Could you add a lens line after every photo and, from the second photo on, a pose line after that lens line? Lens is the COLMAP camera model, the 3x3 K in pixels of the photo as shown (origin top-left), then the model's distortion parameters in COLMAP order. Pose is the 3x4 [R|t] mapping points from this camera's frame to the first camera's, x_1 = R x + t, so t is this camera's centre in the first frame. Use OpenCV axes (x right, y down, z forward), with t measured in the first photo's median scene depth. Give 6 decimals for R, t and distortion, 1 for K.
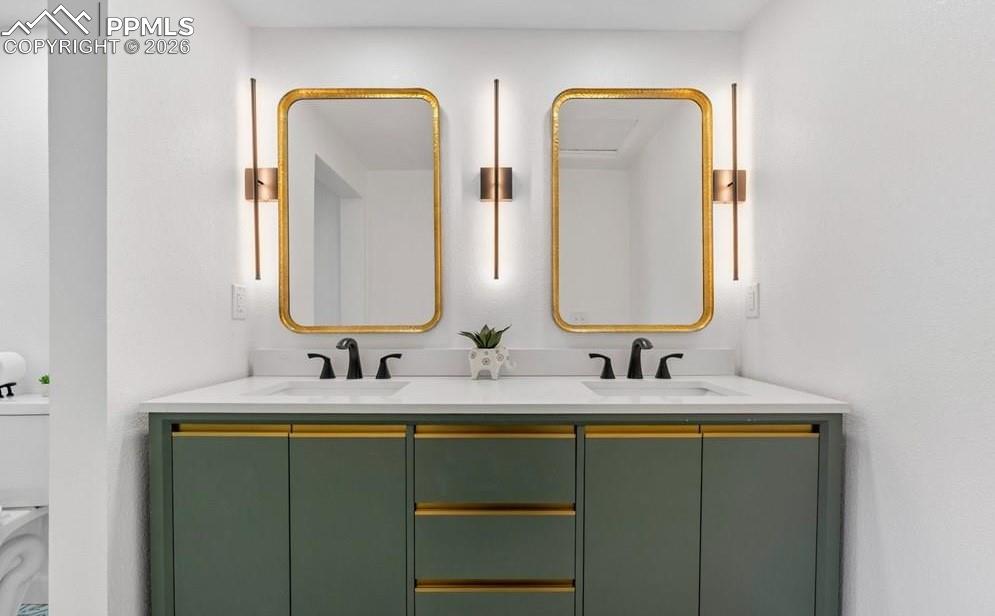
lens RADIAL K [[406.8, 0, 522.4], [0, 406.8, 330.1], [0, 0, 1]] dist [0.002381, 0.000243]
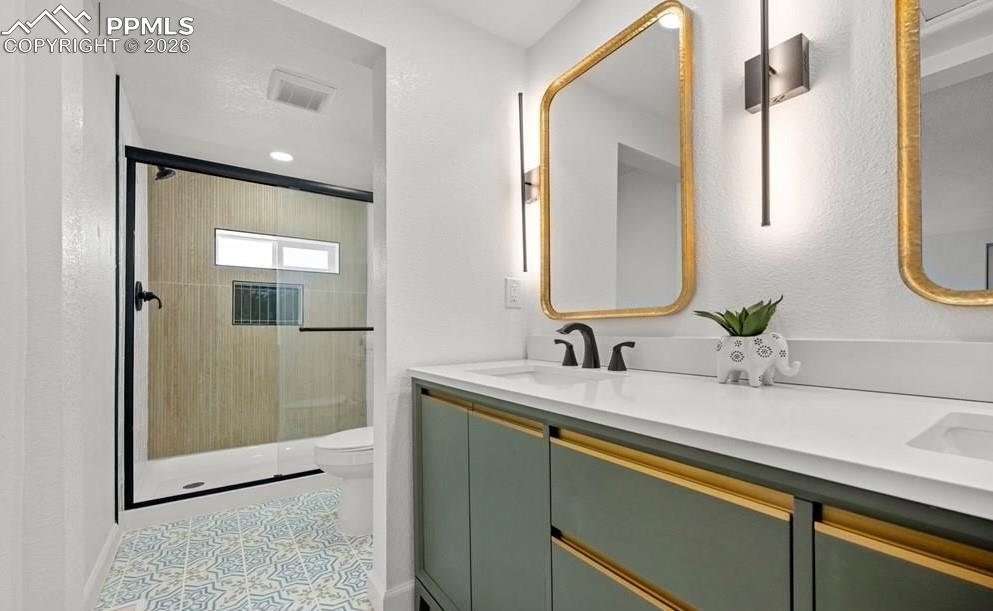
lens RADIAL K [[406.0, 0, 492.6], [0, 406.0, 326.2], [0, 0, 1]] dist [0.002381, 0.000243]
pose [[0.570022, -0.006738, -0.821602, 0.208007], [0.004035, 0.999977, -0.005402, 0.029788], [0.821620, -0.000236, 0.570036, 0.302086]]
